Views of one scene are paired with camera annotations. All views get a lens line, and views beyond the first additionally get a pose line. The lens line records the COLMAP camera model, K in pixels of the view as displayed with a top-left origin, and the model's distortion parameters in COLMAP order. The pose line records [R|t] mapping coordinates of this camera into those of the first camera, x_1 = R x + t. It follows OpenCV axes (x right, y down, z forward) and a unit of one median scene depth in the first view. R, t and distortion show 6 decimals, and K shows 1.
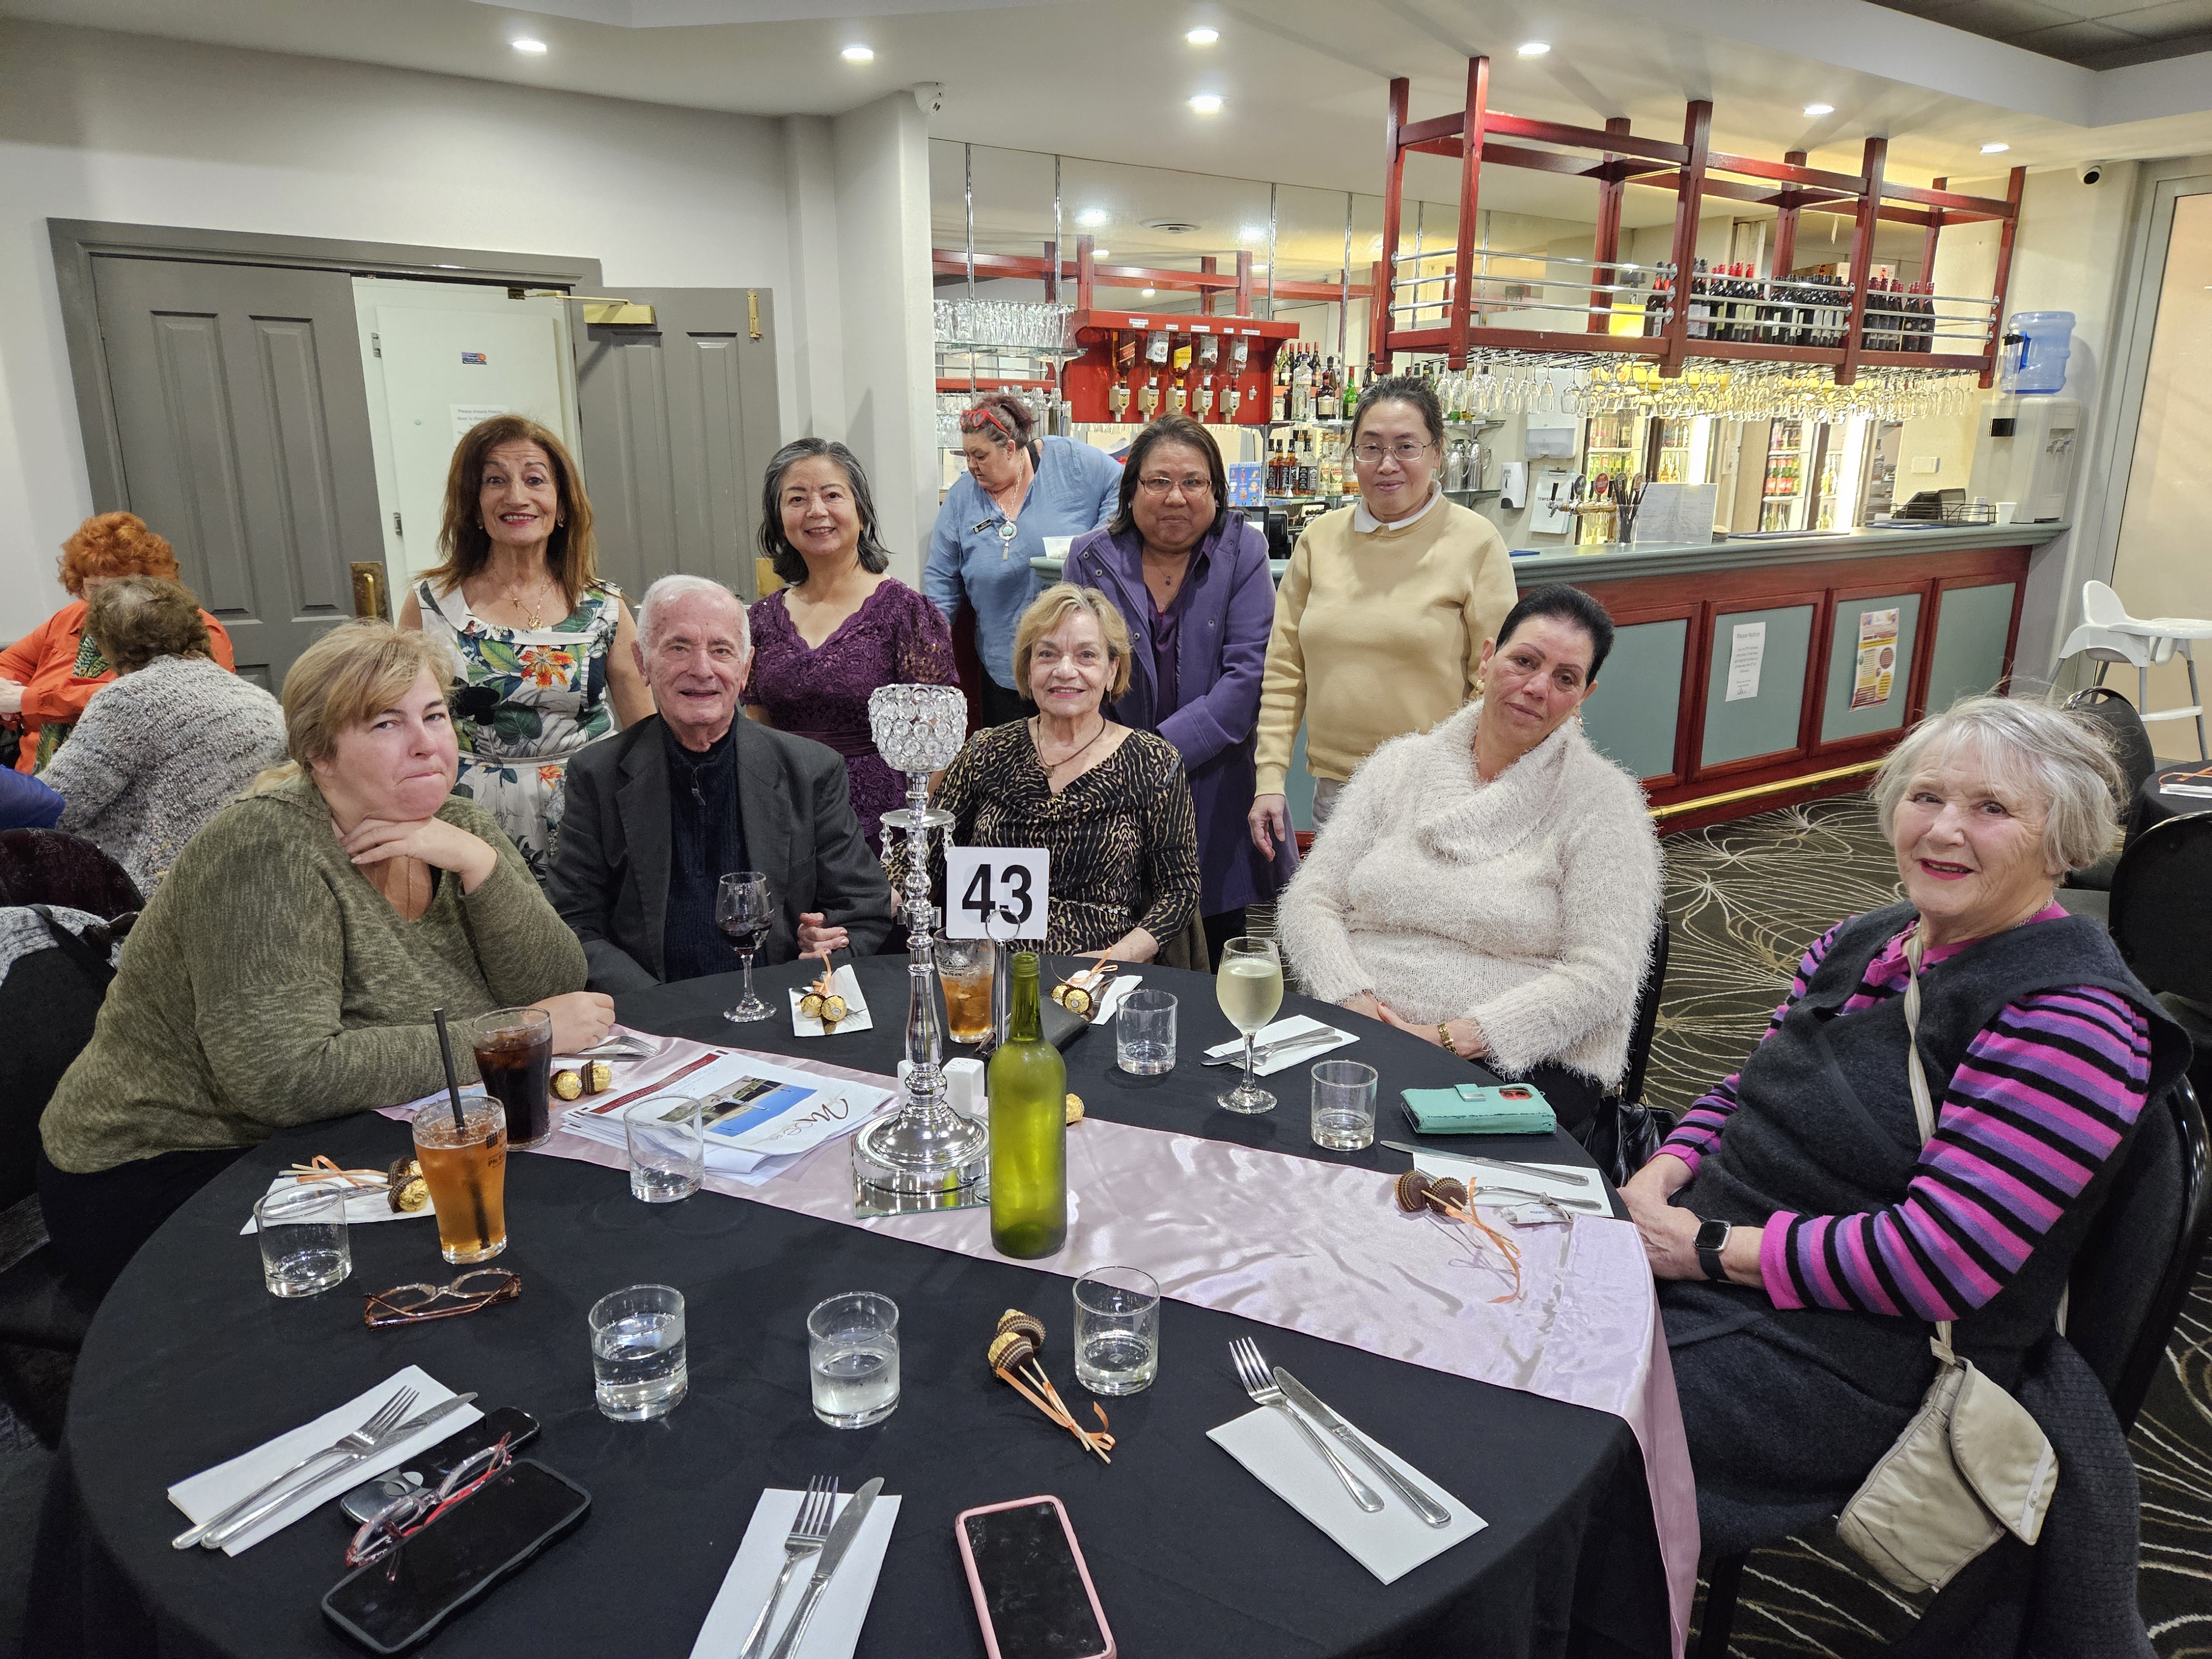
lens RADIAL K [[1502.0, 0, 1106.0], [0, 1502.0, 829.5], [0, 0, 1]] dist [0.057764, -0.039665]
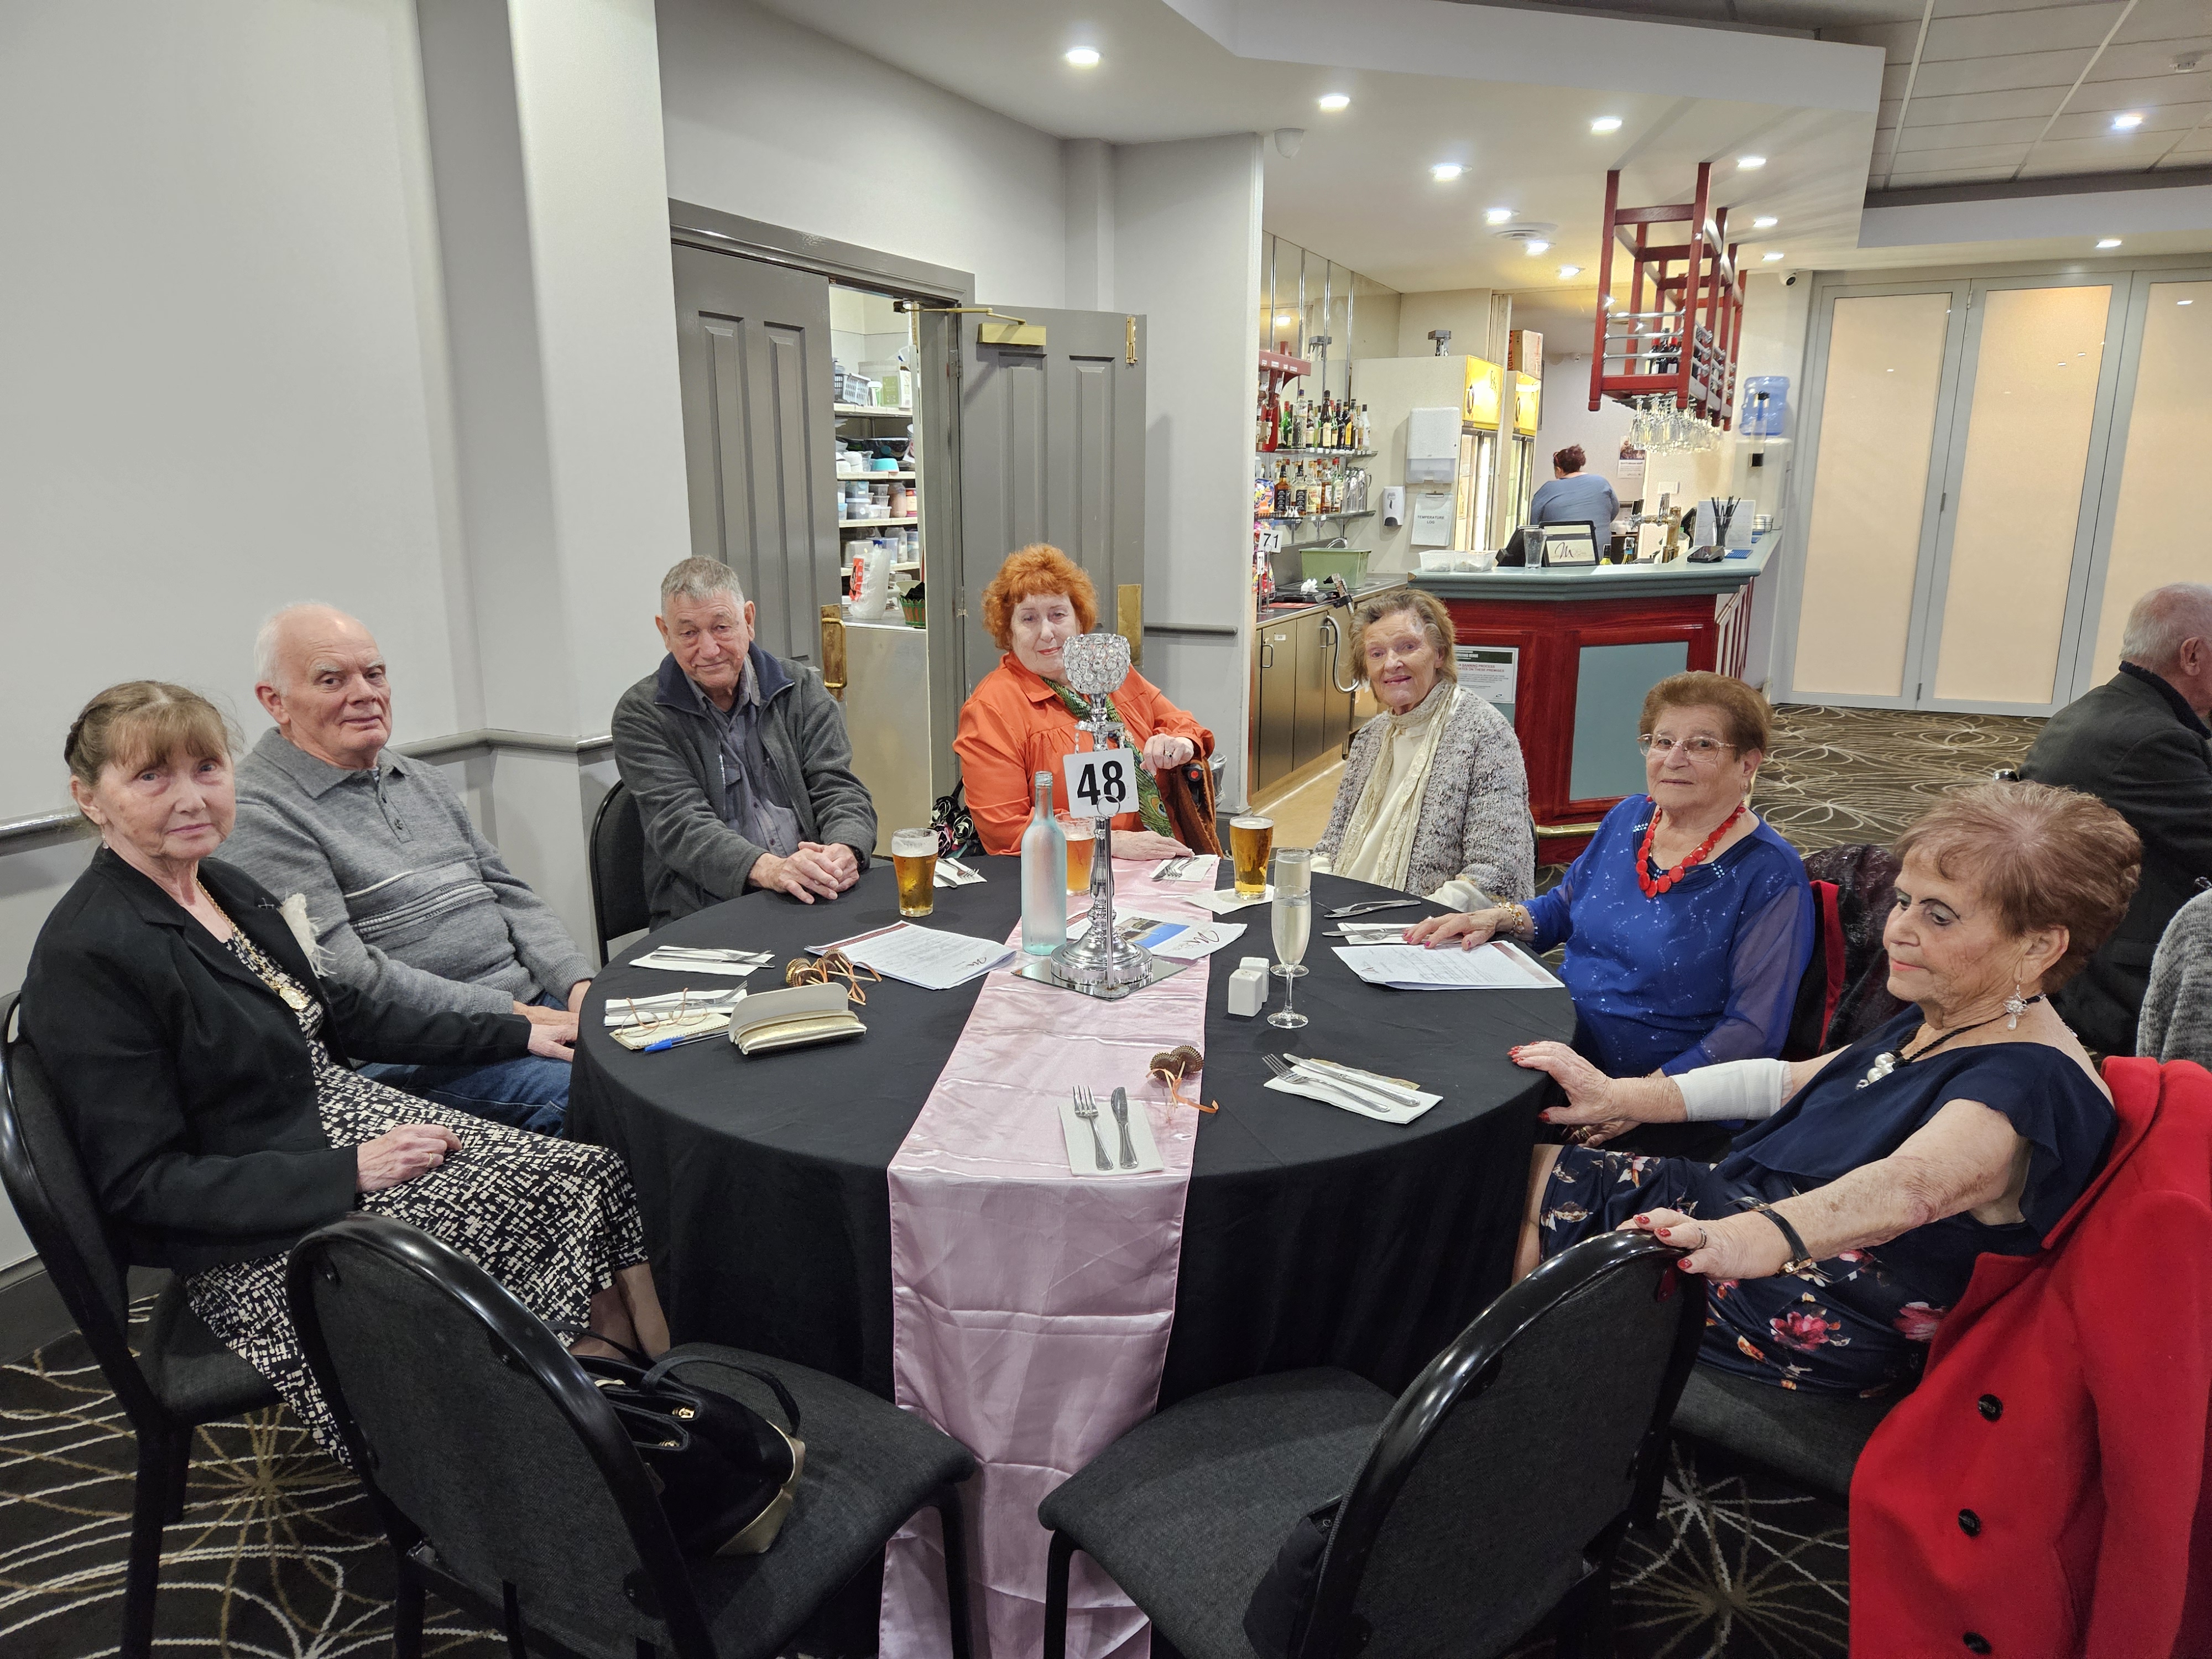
lens RADIAL K [[1502.0, 0, 1106.0], [0, 1502.0, 829.5], [0, 0, 1]] dist [0.057764, -0.039665]
pose [[0.857404, -0.117355, 0.501086, -0.767958], [0.126116, 0.991878, 0.016502, -0.039957], [-0.498953, 0.049046, 0.865240, 0.167469]]
